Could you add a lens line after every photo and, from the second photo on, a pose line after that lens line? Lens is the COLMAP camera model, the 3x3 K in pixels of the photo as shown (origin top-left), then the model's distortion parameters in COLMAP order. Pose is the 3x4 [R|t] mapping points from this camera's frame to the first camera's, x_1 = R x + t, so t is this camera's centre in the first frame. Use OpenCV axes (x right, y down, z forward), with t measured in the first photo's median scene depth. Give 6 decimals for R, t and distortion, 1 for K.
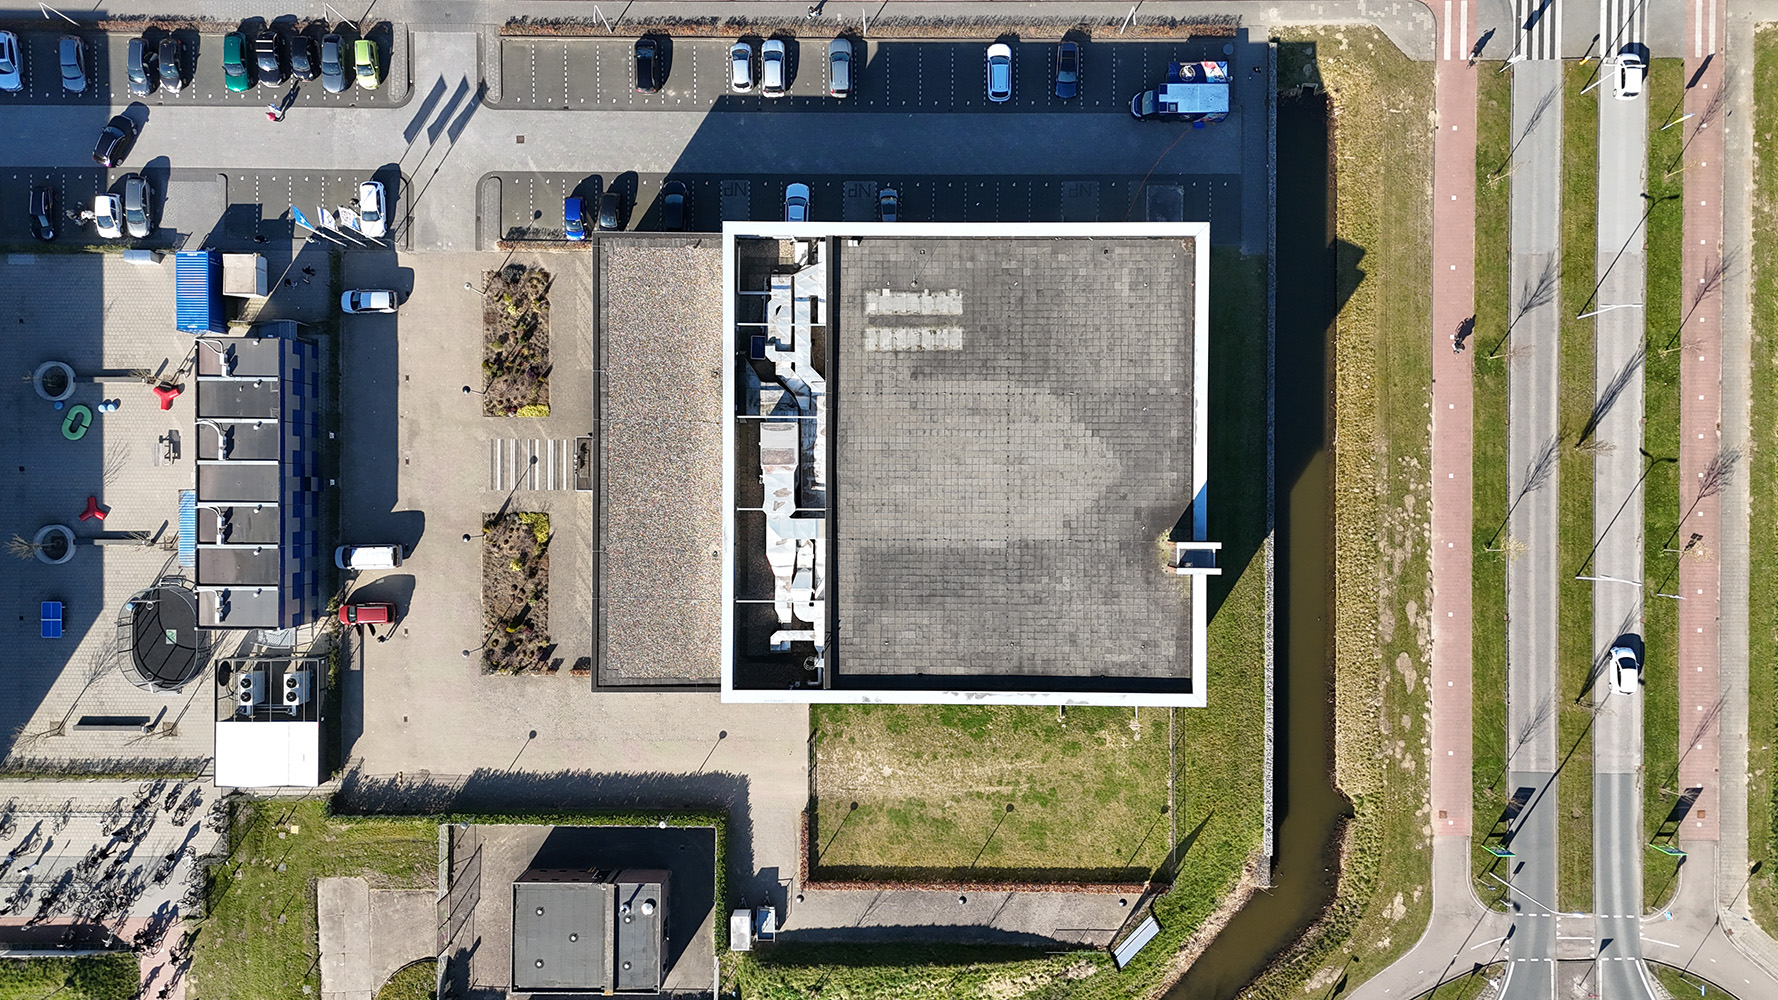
lens RADIAL K [[1310.1, 0, 894.4], [0, 1310.1, 499.7], [0, 0, 1]] dist [0.071299, -0.073942]
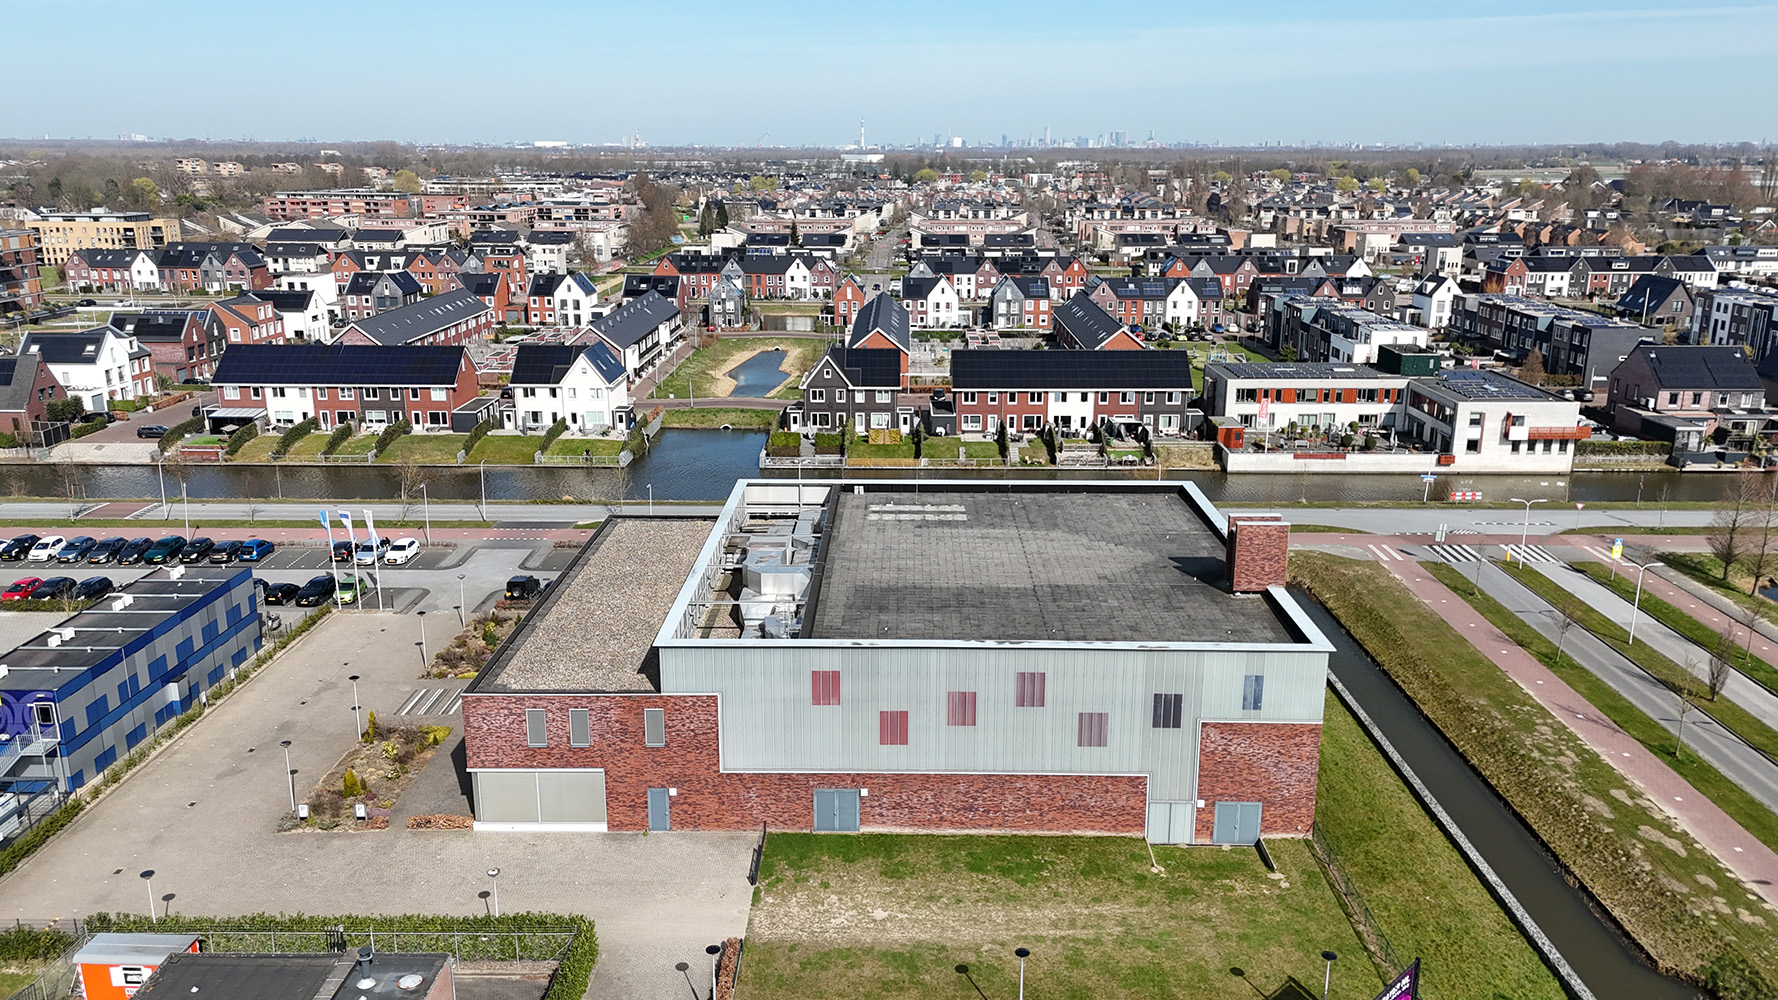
lens RADIAL K [[1310.1, 0, 889.9], [0, 1310.1, 500.5], [0, 0, 1]] dist [0.071299, -0.073942]
pose [[0.999877, 0.014766, -0.005240, -0.000714], [-0.008699, 0.244972, -0.969491, 0.740775], [-0.013032, 0.969418, 0.245071, 0.673398]]
